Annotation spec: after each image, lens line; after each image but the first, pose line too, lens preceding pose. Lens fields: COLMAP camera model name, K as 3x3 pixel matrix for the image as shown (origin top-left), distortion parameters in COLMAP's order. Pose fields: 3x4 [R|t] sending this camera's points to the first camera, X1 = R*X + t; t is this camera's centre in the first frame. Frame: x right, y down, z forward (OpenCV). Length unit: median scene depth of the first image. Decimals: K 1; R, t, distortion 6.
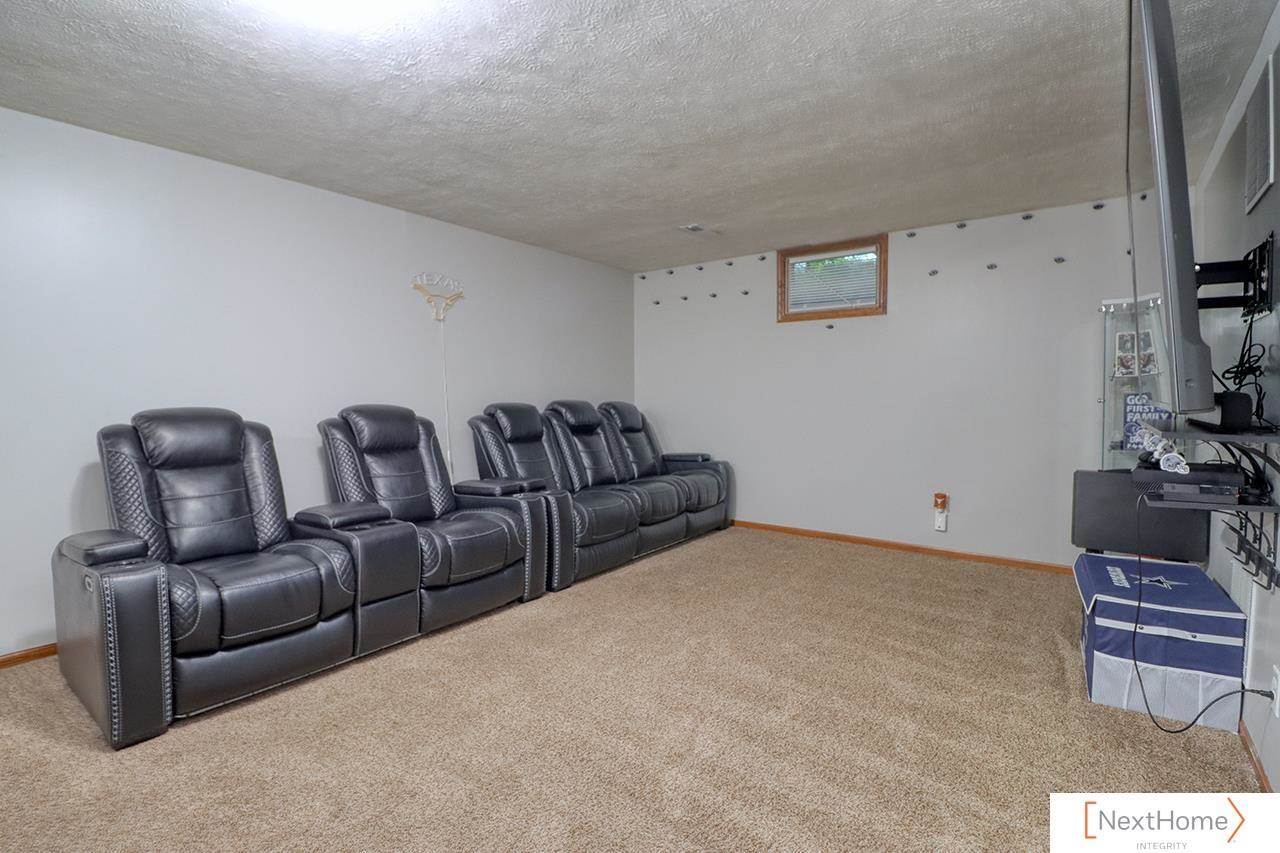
lens RADIAL K [[599.8, 0, 646.0], [0, 599.8, 424.1], [0, 0, 1]] dist [0.001418, -0.016808]
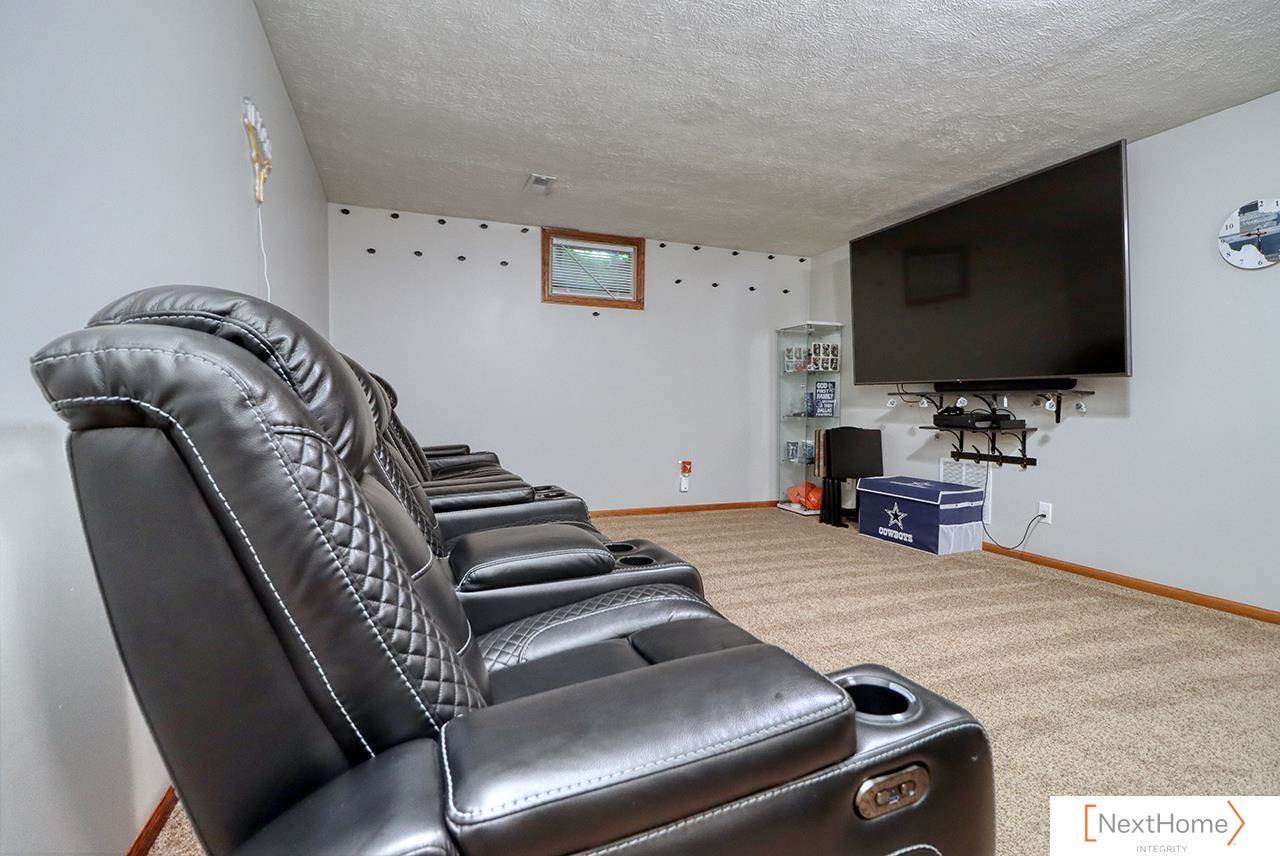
lens RADIAL K [[591.7, 0, 644.8], [0, 591.7, 420.6], [0, 0, 1]] dist [0.003548, -0.015738]
pose [[0.523789, -0.014516, 0.851724, -0.554899], [0.028936, 0.999581, -0.000760, 0.029071], [-0.851356, 0.025044, 0.523990, 0.404949]]
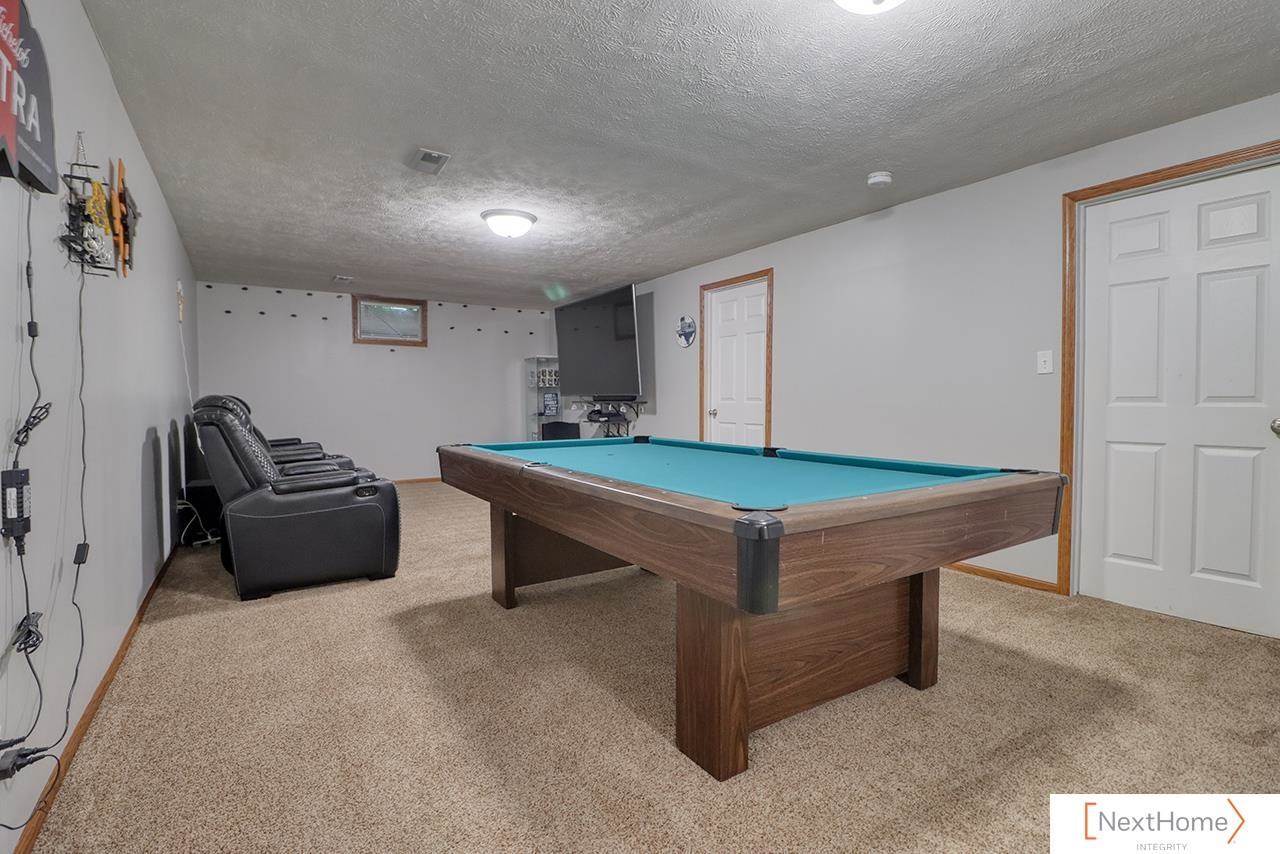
lens RADIAL K [[591.7, 0, 644.8], [0, 591.7, 419.6], [0, 0, 1]] dist [0.003548, -0.015738]
pose [[0.336138, -0.025744, 0.941461, -0.992169], [0.044990, 0.998924, 0.011252, 0.035471], [-0.940738, 0.038574, 0.336934, -0.160365]]
